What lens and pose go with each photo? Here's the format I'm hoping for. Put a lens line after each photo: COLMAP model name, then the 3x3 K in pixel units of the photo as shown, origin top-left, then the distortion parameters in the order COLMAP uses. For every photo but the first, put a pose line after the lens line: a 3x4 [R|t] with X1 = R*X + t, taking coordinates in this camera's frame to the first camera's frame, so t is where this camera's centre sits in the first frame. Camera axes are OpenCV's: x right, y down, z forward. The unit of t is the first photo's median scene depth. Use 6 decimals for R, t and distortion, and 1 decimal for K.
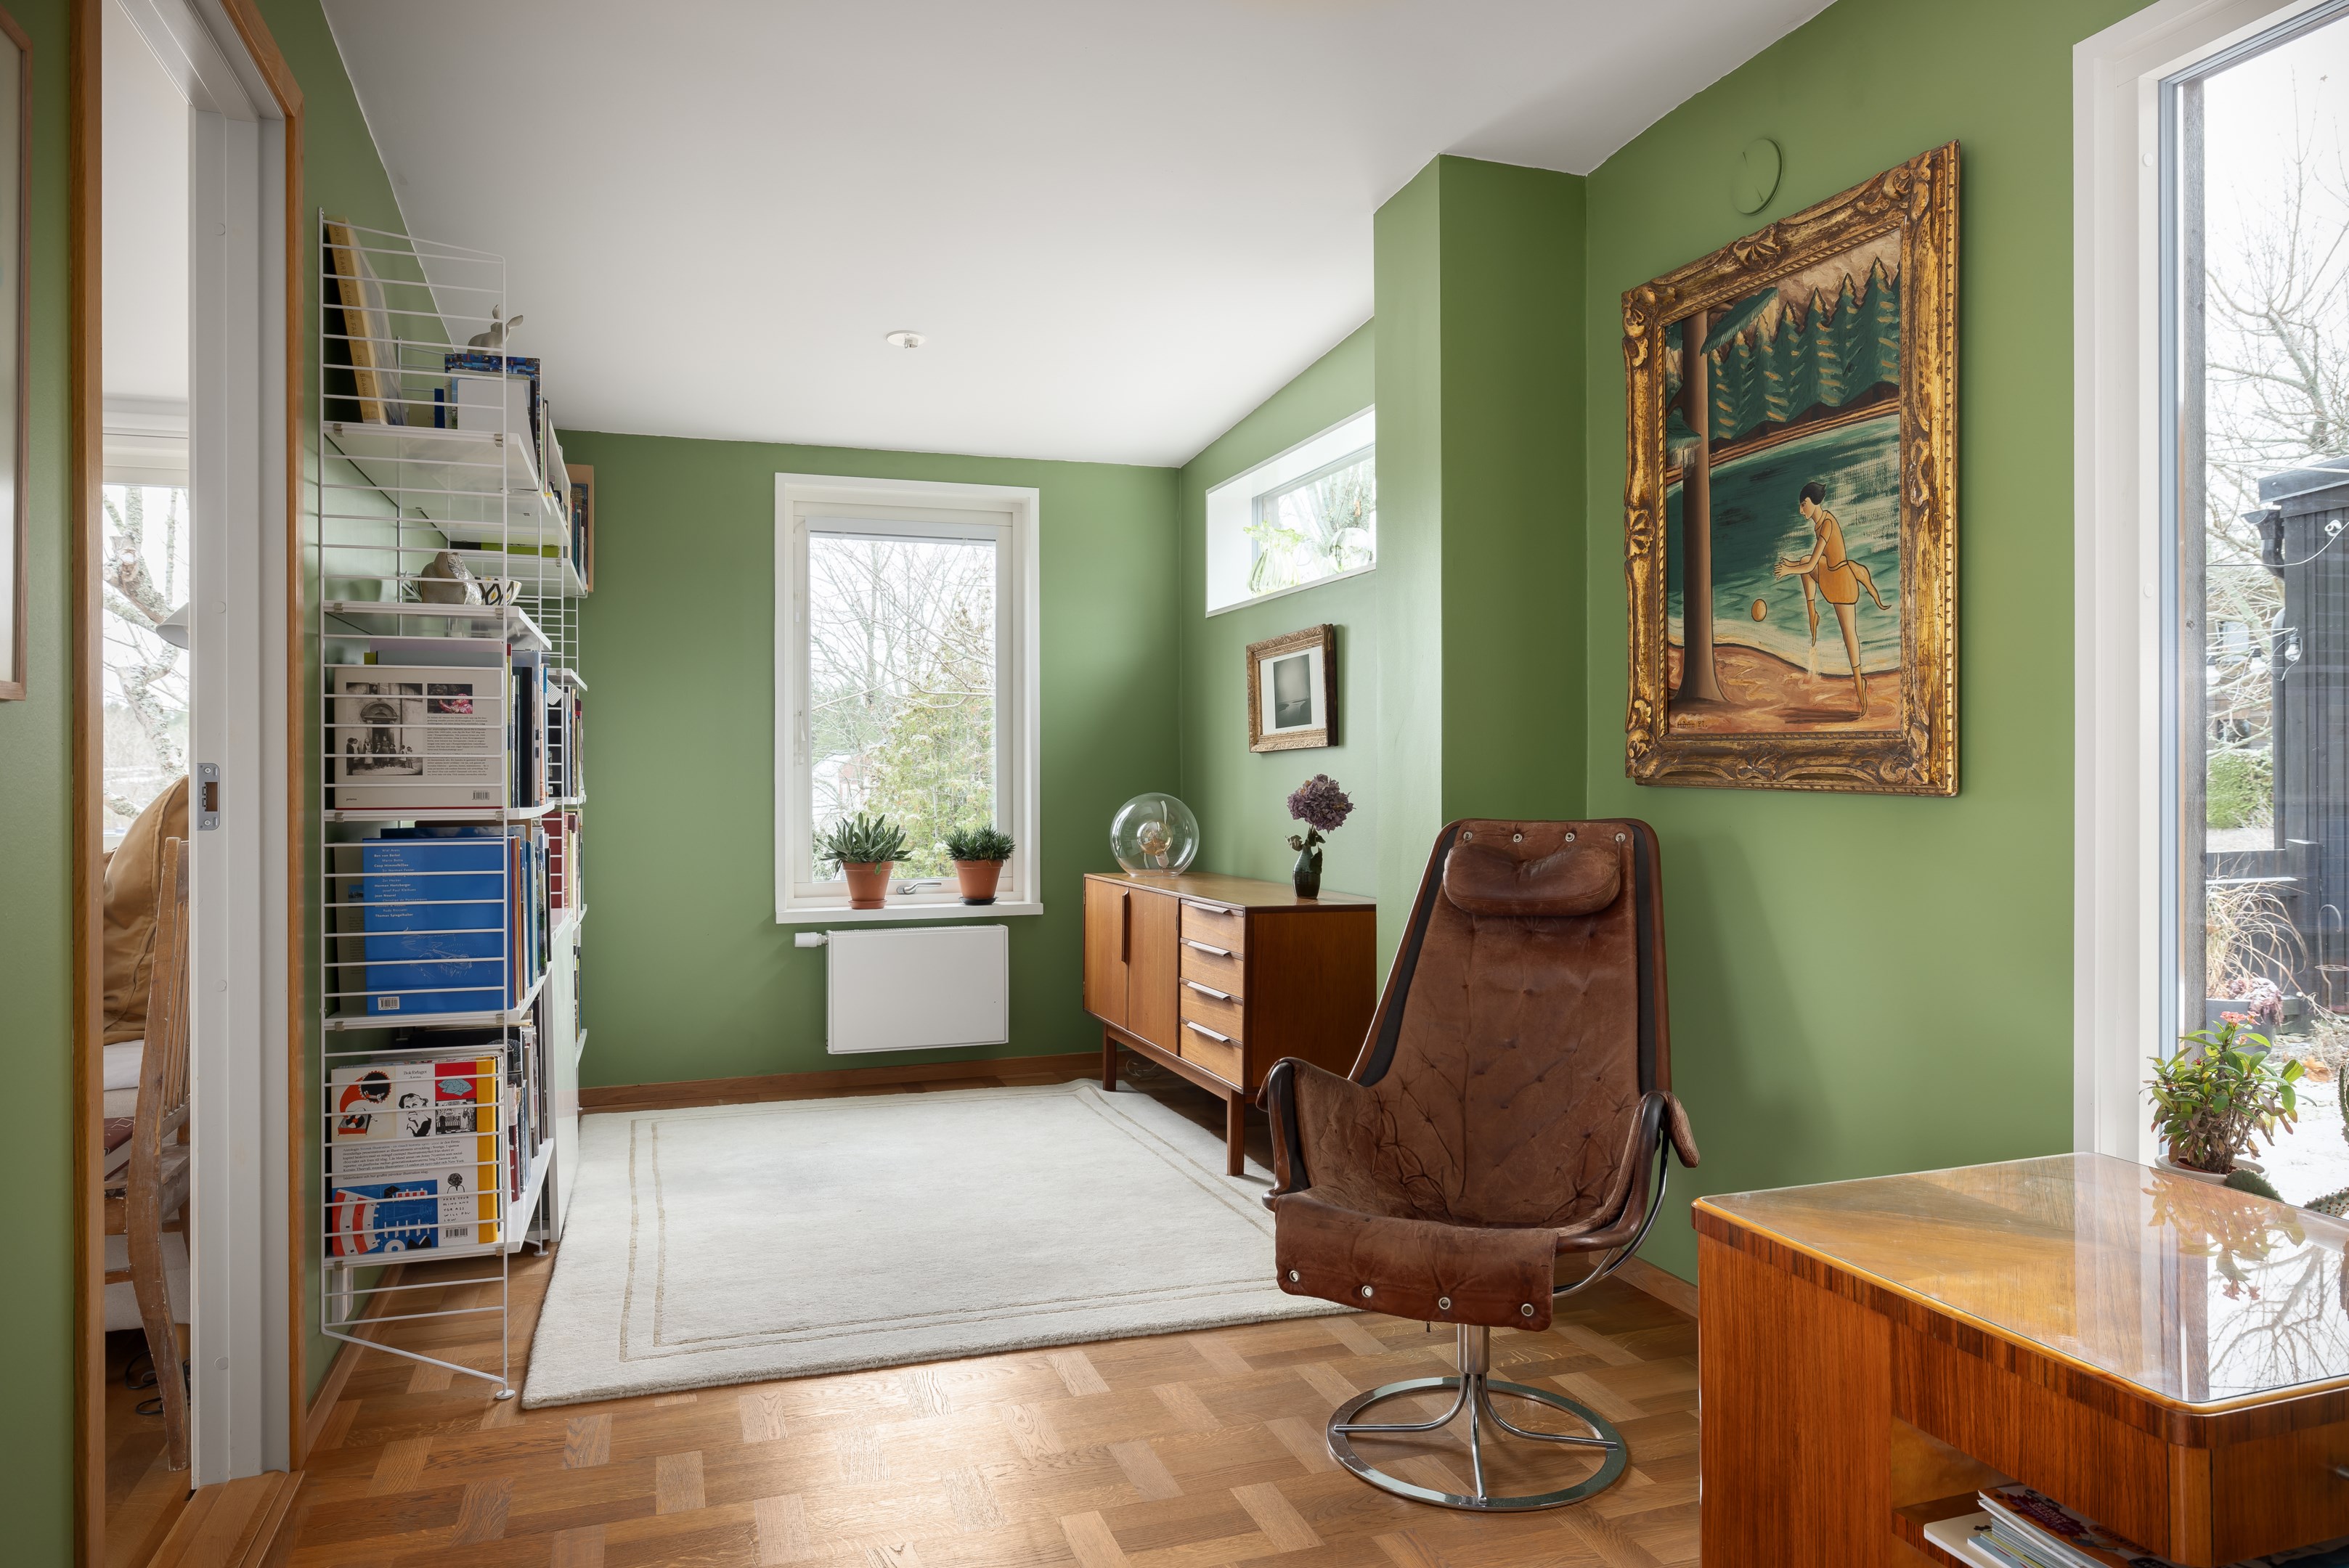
lens RADIAL K [[1554.8, 0, 1175.7], [0, 1554.8, 783.1], [0, 0, 1]] dist [0.001803, 0.000258]
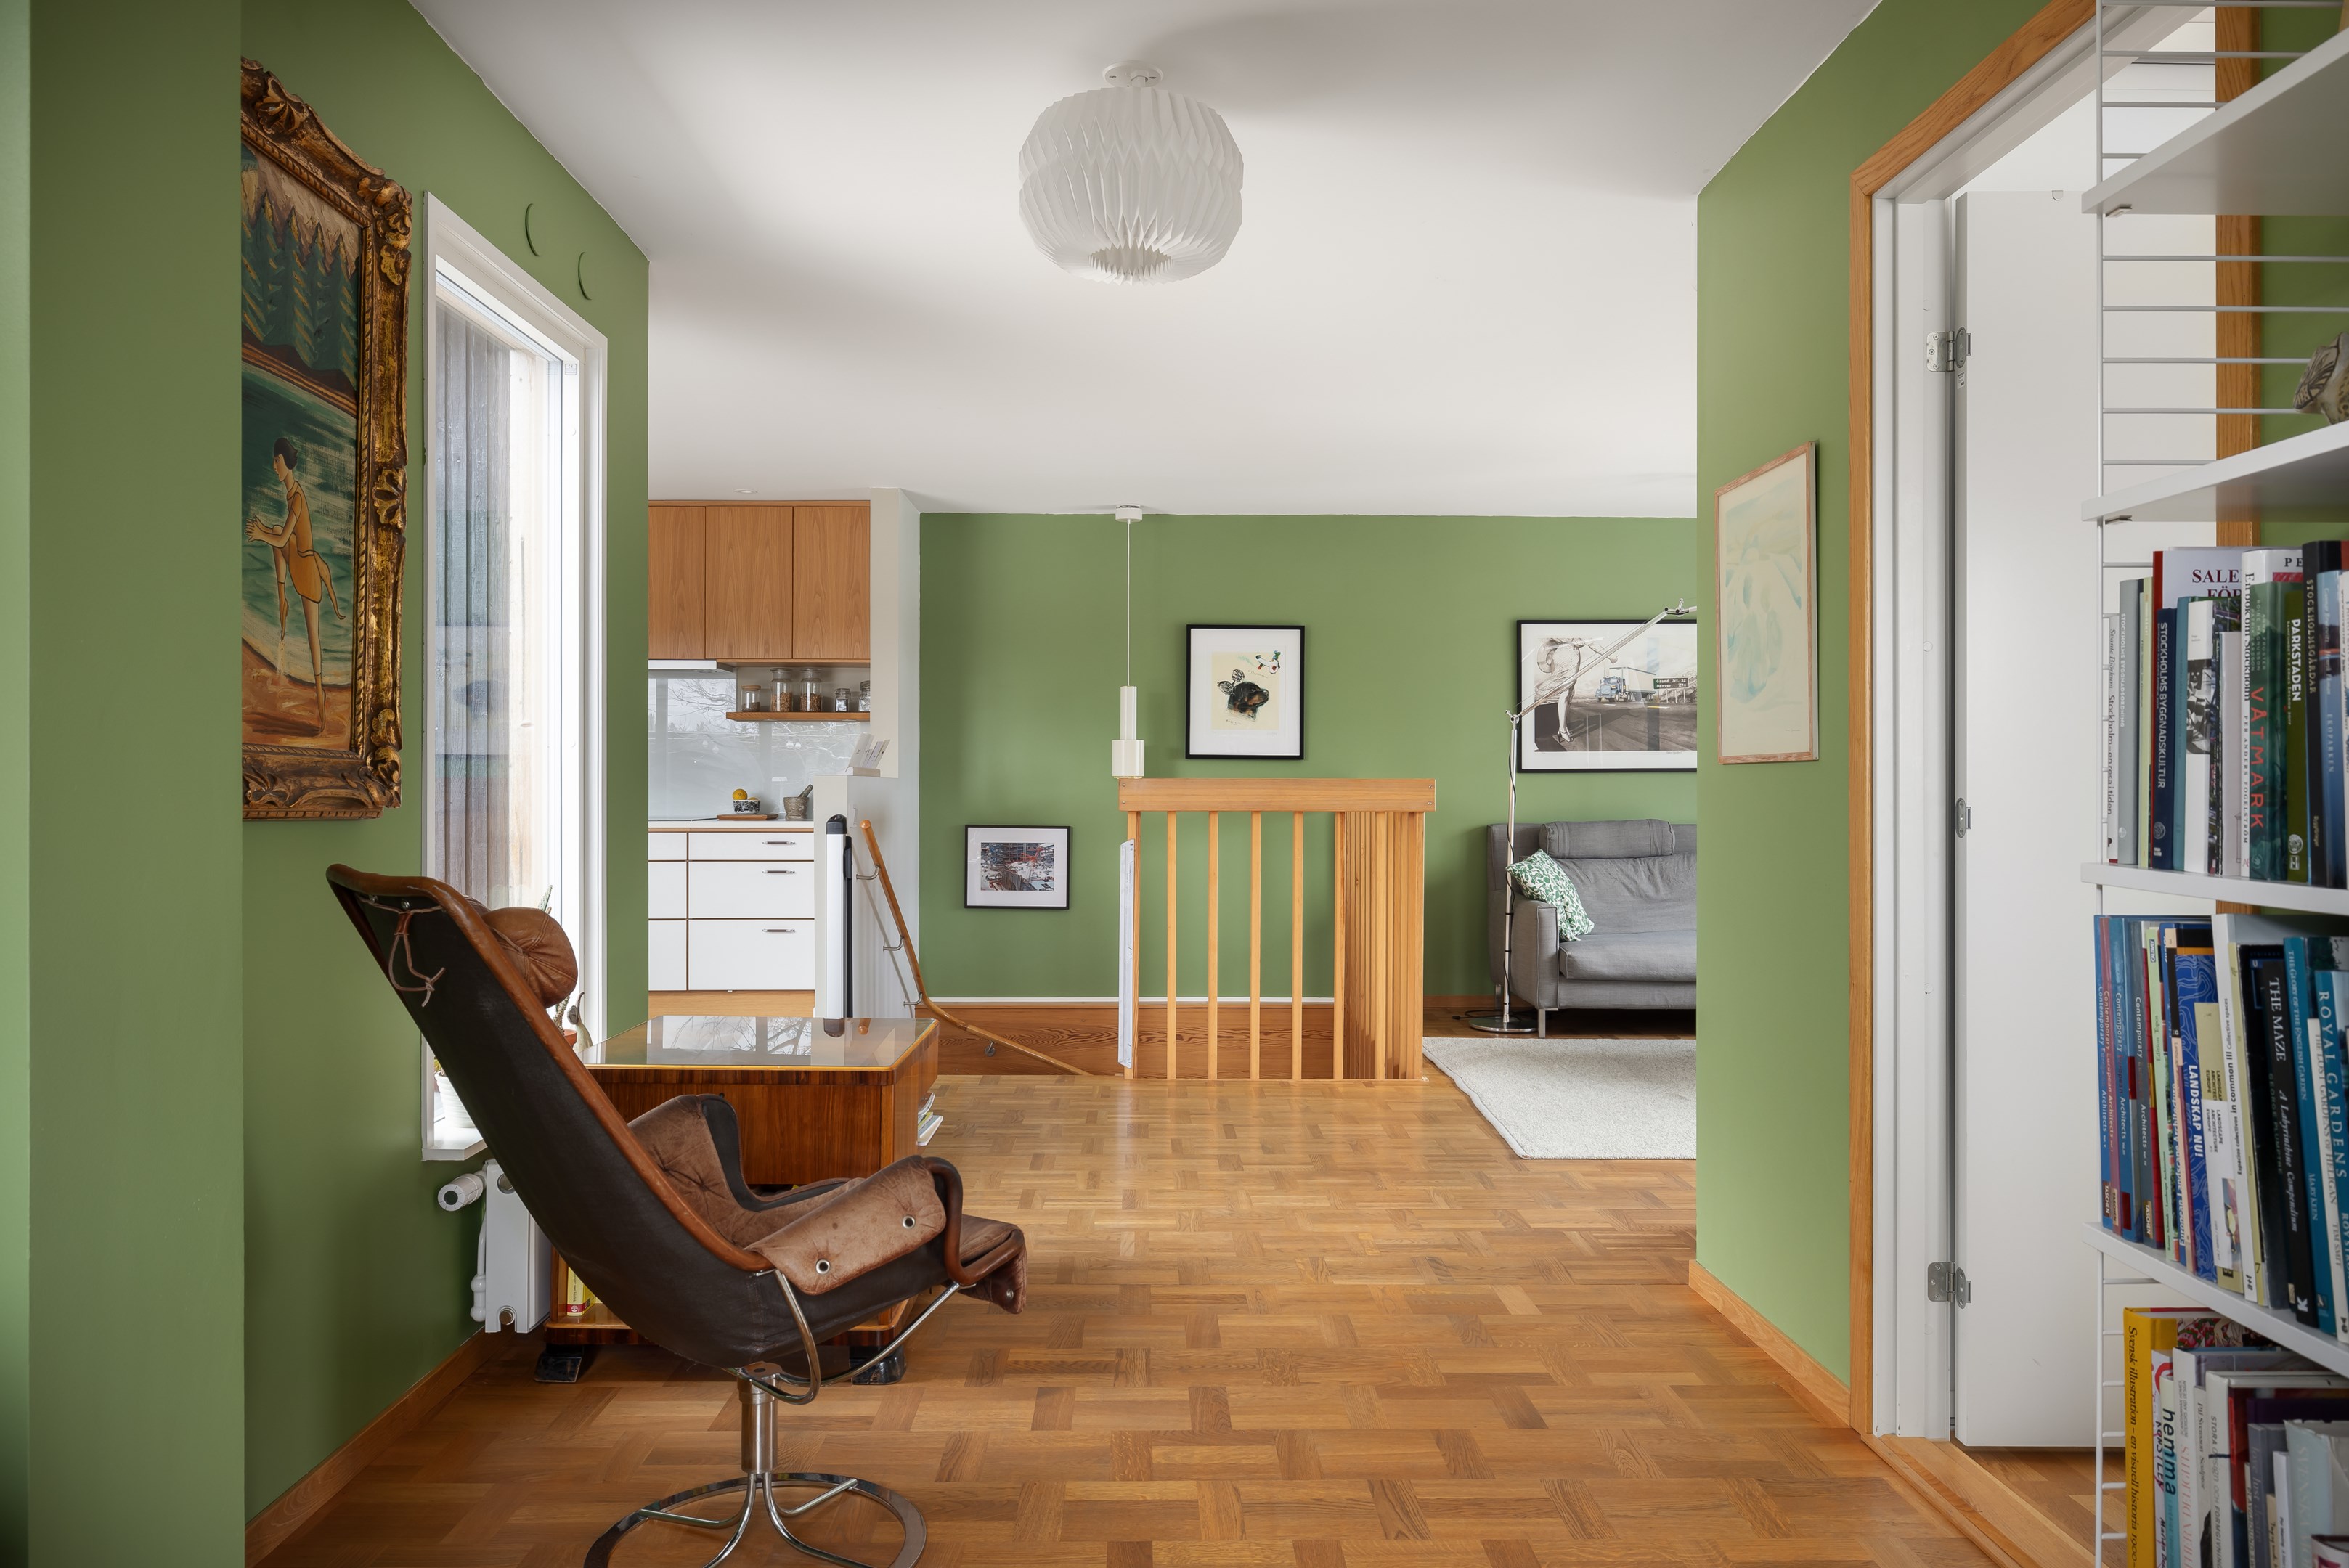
lens RADIAL K [[1543.0, 0, 1172.5], [0, 1543.0, 783.2], [0, 0, 1]] dist [0.001755, -0.000097]
pose [[-0.950100, 0.002100, 0.311940, -0.286500], [0.002527, 0.999996, 0.000964, -0.013310], [-0.311937, 0.001704, -0.950101, 1.646804]]
